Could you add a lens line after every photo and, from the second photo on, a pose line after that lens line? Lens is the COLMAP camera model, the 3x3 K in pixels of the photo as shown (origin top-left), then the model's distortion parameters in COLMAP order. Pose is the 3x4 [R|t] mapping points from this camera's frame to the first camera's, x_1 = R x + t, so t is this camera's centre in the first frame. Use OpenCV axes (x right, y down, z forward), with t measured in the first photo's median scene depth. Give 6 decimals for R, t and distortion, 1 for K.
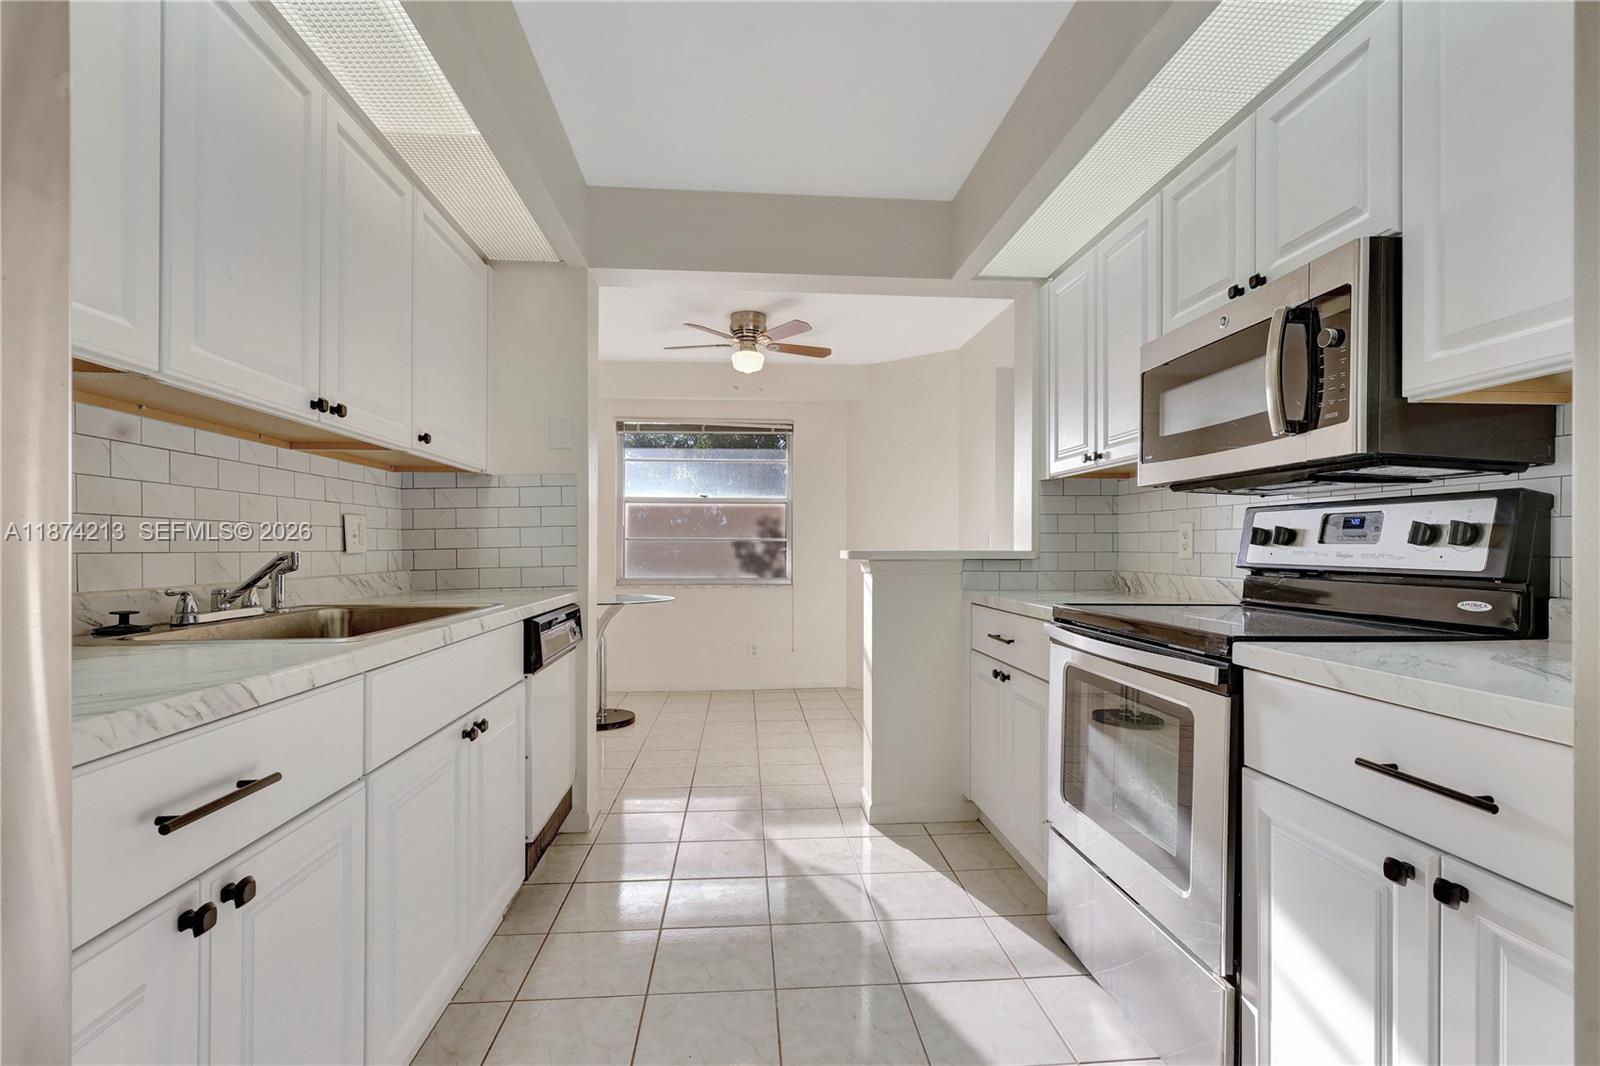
lens RADIAL K [[746.3, 0, 803.1], [0, 746.3, 545.3], [0, 0, 1]] dist [0.001486, 0.000285]
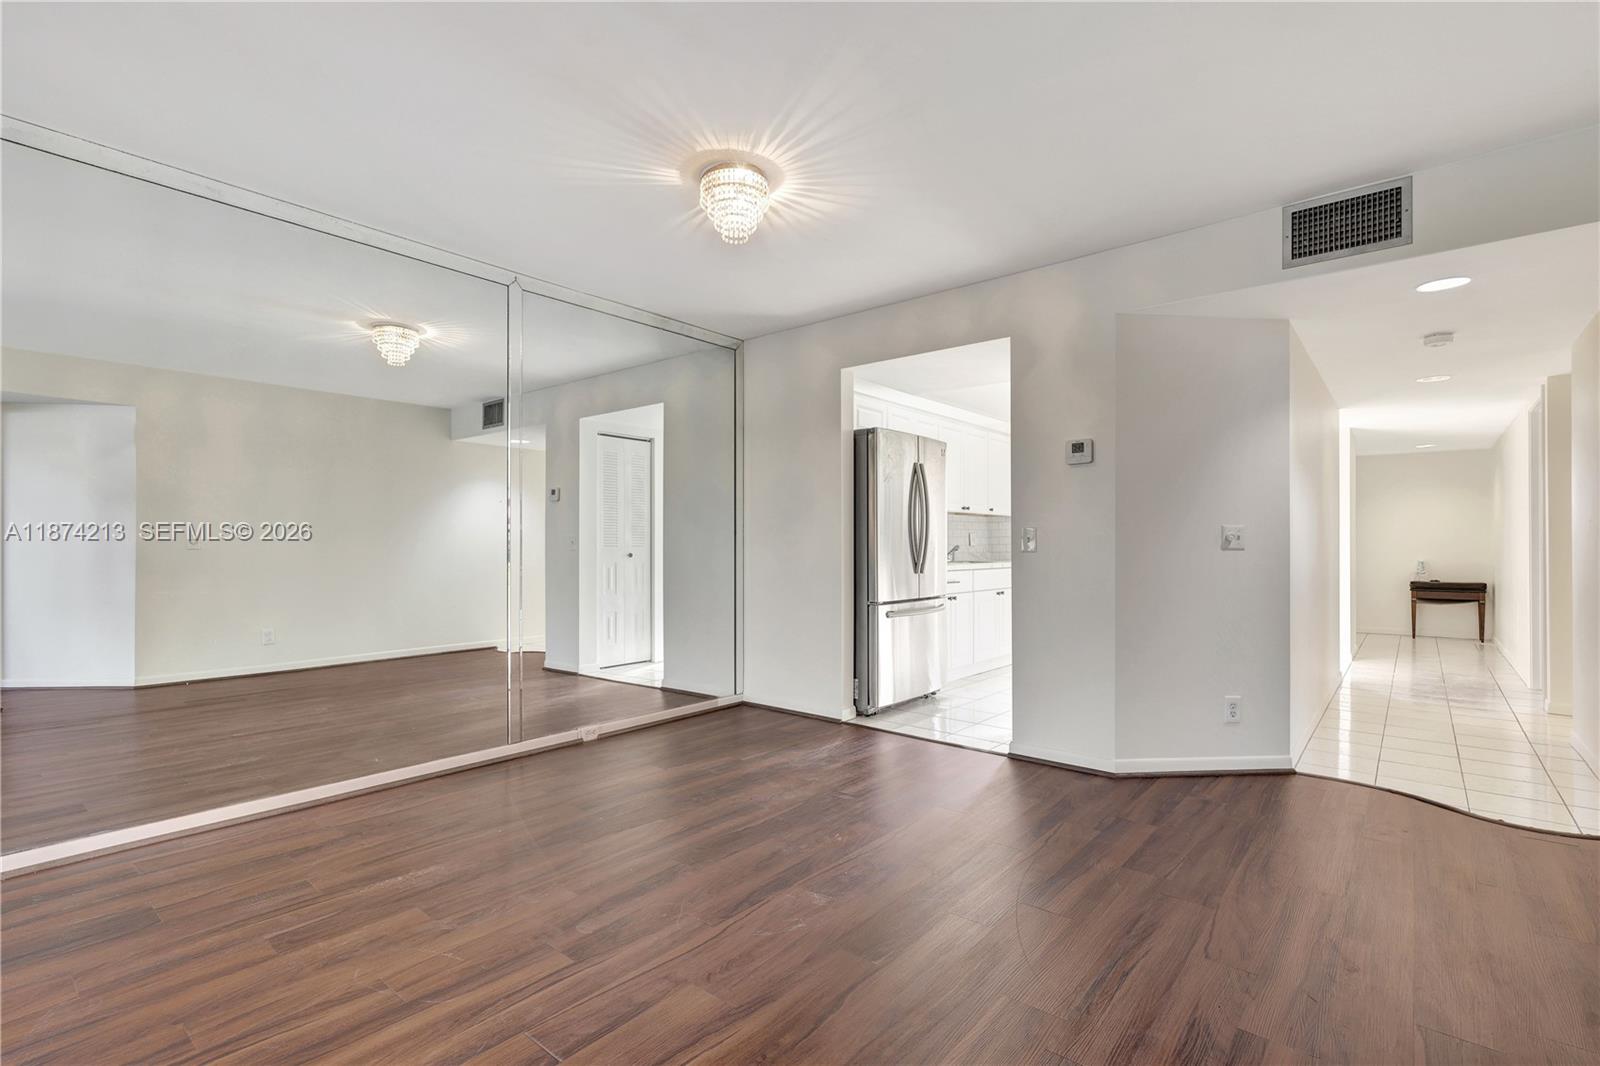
lens RADIAL K [[746.3, 0, 803.1], [0, 746.3, 545.3], [0, 0, 1]] dist [0.001486, 0.000285]
pose [[0.712075, -0.004947, -0.702086, 1.058911], [0.006344, 0.999980, -0.000611, 0.006097], [0.702075, -0.004019, 0.712092, -1.678112]]
